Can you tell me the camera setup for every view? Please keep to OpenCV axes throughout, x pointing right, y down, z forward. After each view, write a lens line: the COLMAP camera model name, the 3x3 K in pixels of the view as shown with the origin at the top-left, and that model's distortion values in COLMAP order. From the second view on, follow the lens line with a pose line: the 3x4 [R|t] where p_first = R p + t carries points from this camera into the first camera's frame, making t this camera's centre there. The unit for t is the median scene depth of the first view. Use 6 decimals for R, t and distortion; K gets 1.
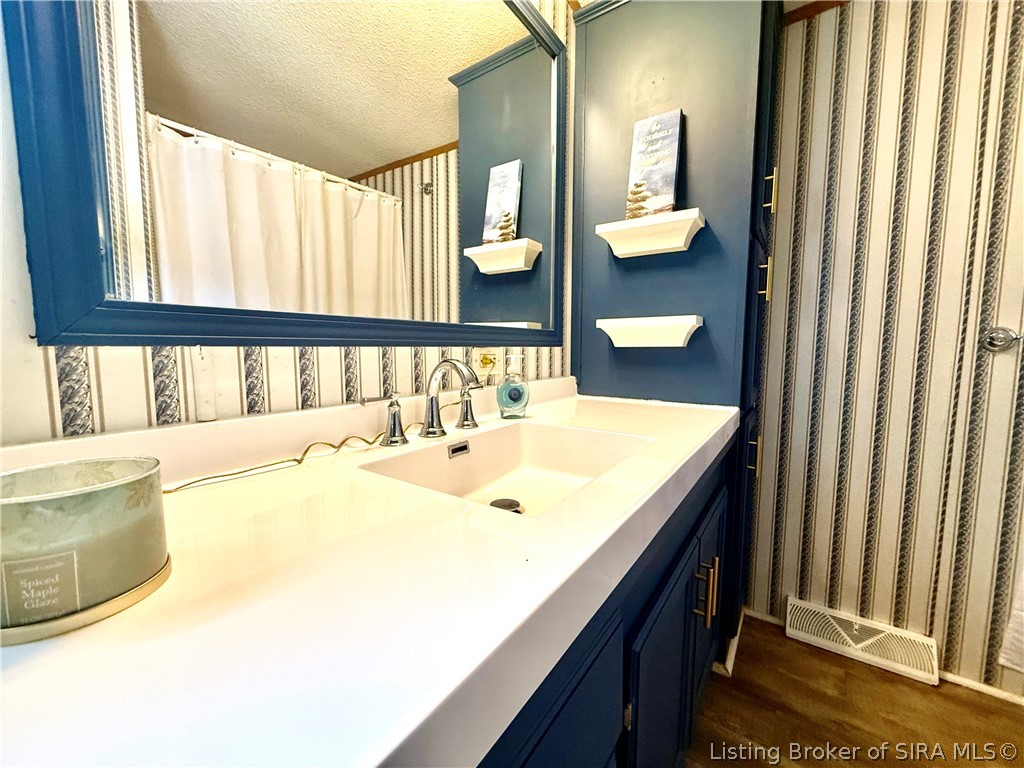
lens RADIAL K [[409.3, 0, 506.9], [0, 409.3, 383.4], [0, 0, 1]] dist [-0.009109, -0.000072]
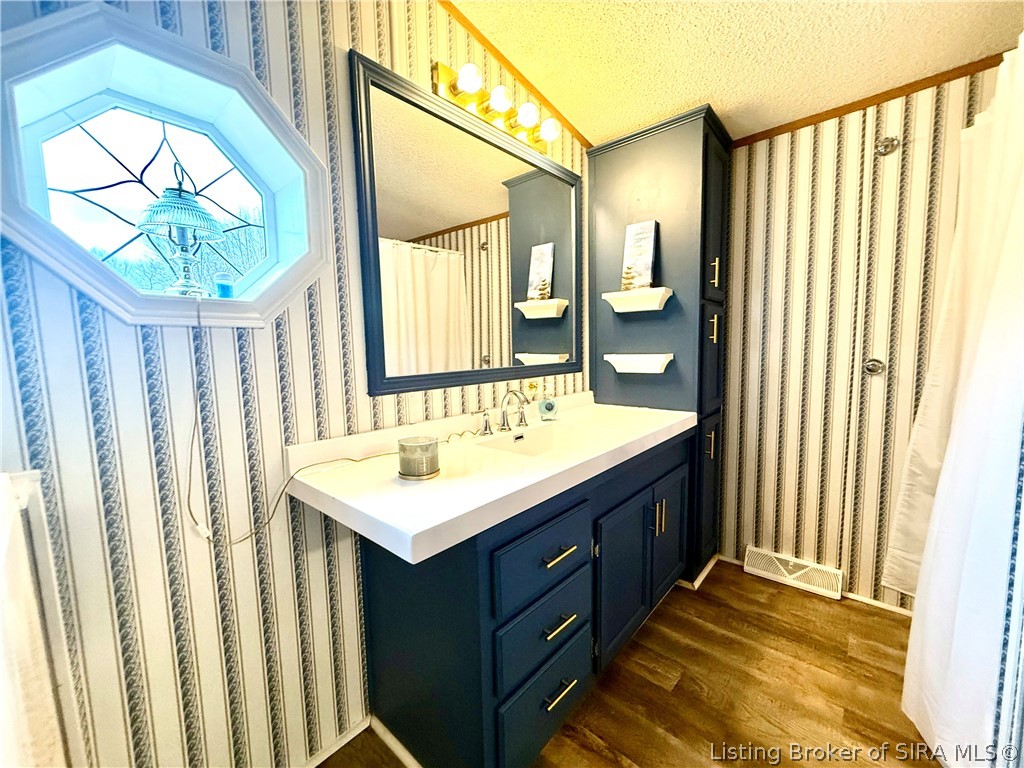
lens RADIAL K [[409.3, 0, 505.8], [0, 409.3, 390.9], [0, 0, 1]] dist [-0.009109, -0.000072]
pose [[0.994440, -0.013068, -0.104489, 0.014712], [0.015122, 0.999707, 0.018894, -0.058285], [0.104212, -0.020369, 0.994347, -0.553387]]
